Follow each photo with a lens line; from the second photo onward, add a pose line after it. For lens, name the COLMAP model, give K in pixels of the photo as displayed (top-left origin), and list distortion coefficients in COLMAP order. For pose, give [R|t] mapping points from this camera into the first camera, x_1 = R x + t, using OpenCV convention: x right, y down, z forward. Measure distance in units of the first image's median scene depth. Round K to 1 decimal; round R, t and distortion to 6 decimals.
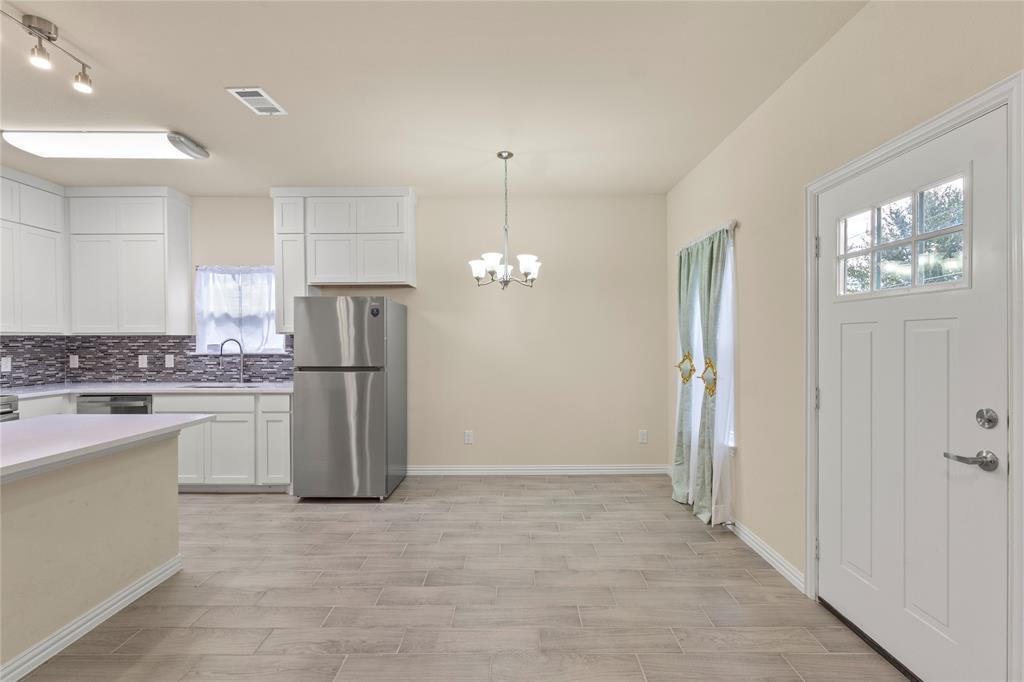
lens RADIAL K [[471.7, 0, 515.2], [0, 471.7, 343.7], [0, 0, 1]] dist [0.002051, -0.001069]
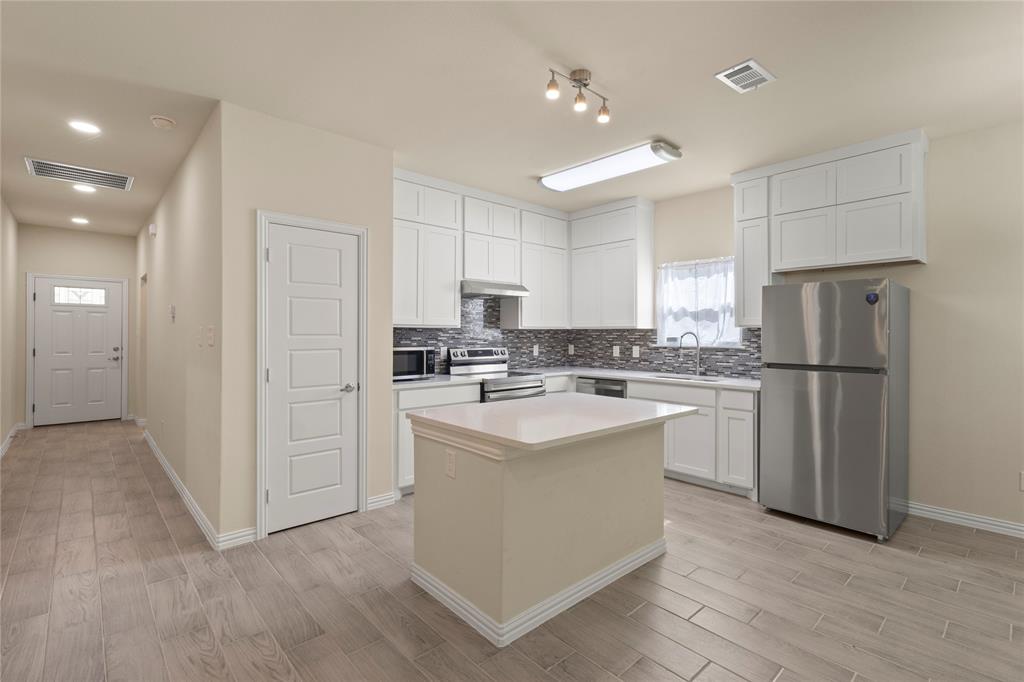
lens RADIAL K [[471.7, 0, 510.9], [0, 471.7, 333.9], [0, 0, 1]] dist [0.002051, -0.001069]
pose [[0.670654, 0.004715, -0.741756, -0.105328], [-0.010212, 0.999944, -0.002877, 0.000587], [0.741700, 0.009505, 0.670664, 0.023740]]
